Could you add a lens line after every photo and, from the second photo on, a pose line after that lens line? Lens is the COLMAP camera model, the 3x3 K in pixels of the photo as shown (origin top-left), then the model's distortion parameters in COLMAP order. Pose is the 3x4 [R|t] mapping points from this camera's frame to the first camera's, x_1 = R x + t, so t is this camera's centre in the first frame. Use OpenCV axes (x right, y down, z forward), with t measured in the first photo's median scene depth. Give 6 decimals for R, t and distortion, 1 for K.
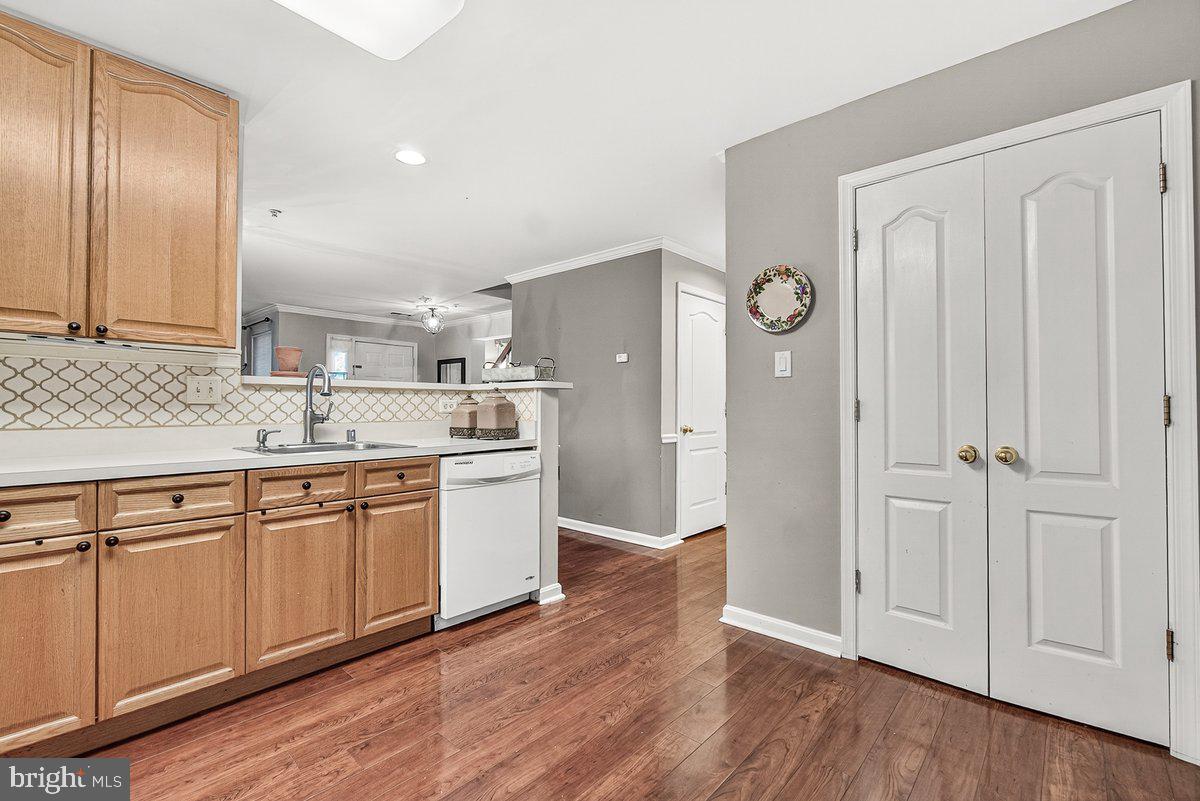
lens RADIAL K [[529.0, 0, 580.9], [0, 529.0, 402.0], [0, 0, 1]] dist [-0.001067, -0.000323]
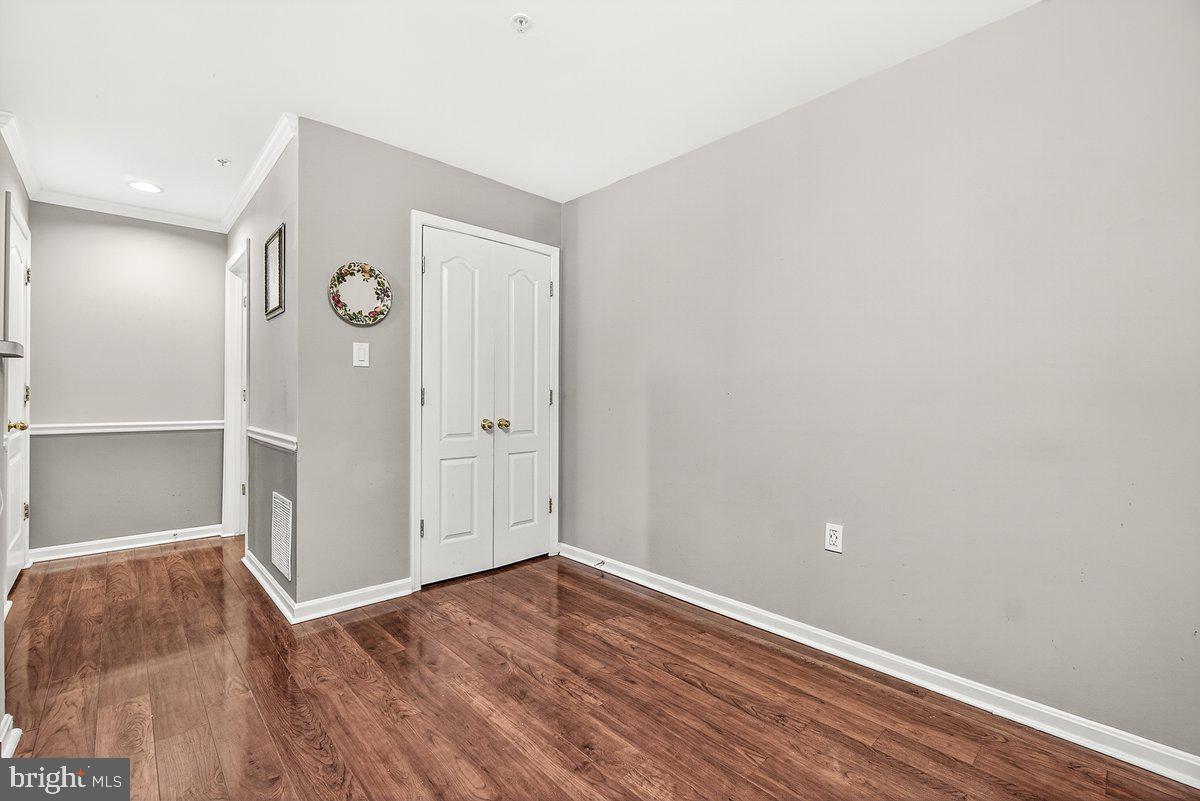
lens RADIAL K [[512.9, 0, 596.5], [0, 512.9, 396.9], [0, 0, 1]] dist [-0.001454, -0.000313]
pose [[0.069702, 0.003842, 0.997560, -0.677268], [-0.014967, 0.999884, -0.002805, 0.012261], [-0.997456, -0.014735, 0.069751, 0.469143]]
